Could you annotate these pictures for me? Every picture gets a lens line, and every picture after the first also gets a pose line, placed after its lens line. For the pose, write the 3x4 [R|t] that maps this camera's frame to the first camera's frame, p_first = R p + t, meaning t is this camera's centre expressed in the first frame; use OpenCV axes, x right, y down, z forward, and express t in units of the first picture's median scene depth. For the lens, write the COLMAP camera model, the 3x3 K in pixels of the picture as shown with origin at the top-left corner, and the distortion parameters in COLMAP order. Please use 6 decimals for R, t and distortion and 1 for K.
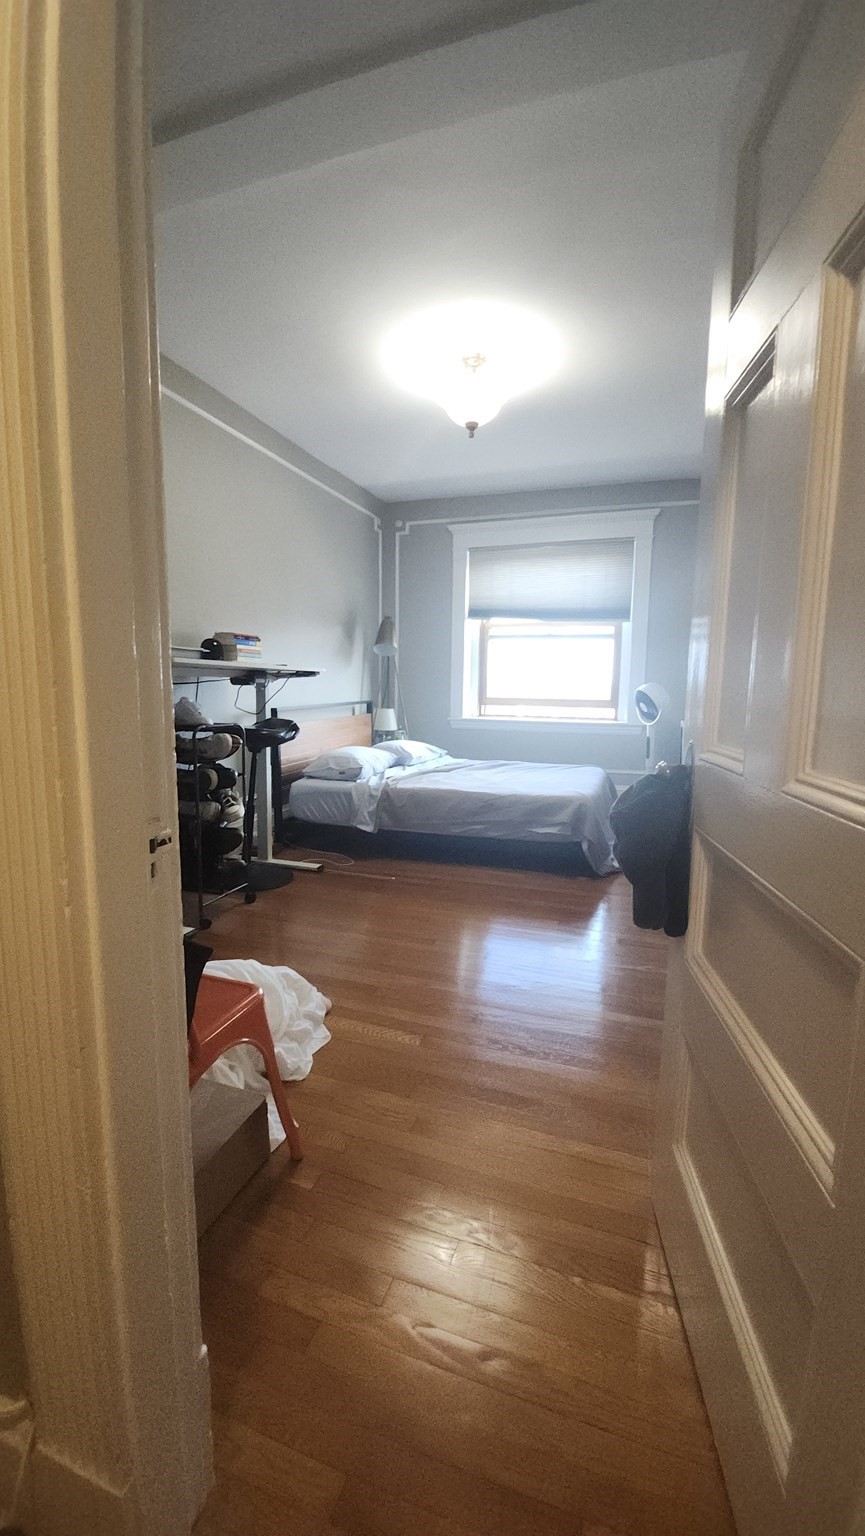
lens RADIAL K [[607.5, 0, 432.5], [0, 607.5, 768.0], [0, 0, 1]] dist [-0.023922, 0.000036]
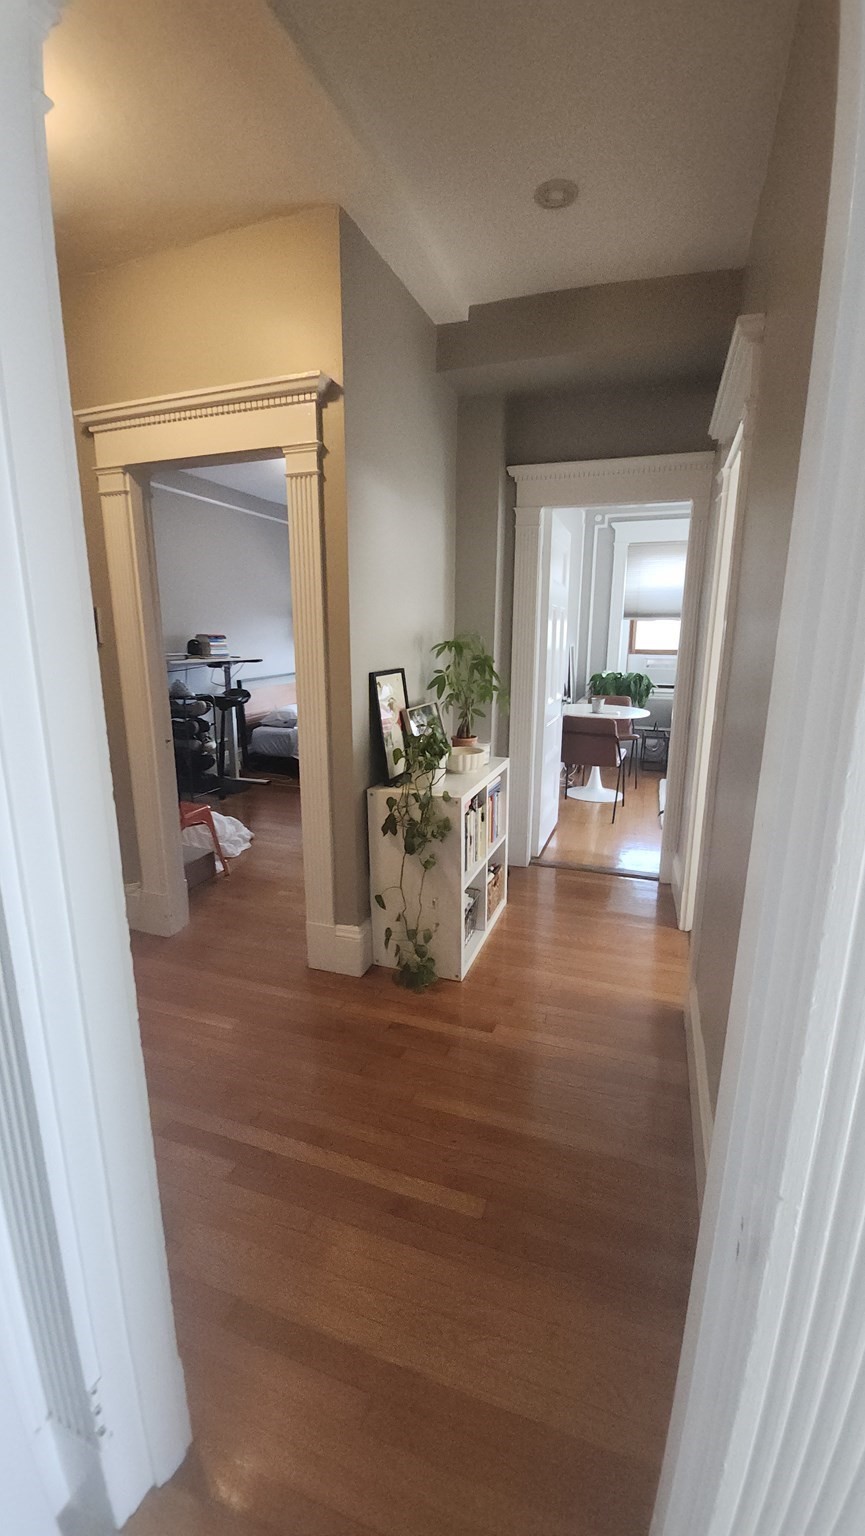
lens RADIAL K [[607.5, 0, 432.5], [0, 607.5, 768.0], [0, 0, 1]] dist [-0.015004, -0.000025]
pose [[0.999910, -0.010351, -0.008567, 0.275650], [0.011045, 0.996285, 0.085401, -0.004638], [0.007651, -0.085487, 0.996310, -0.620313]]
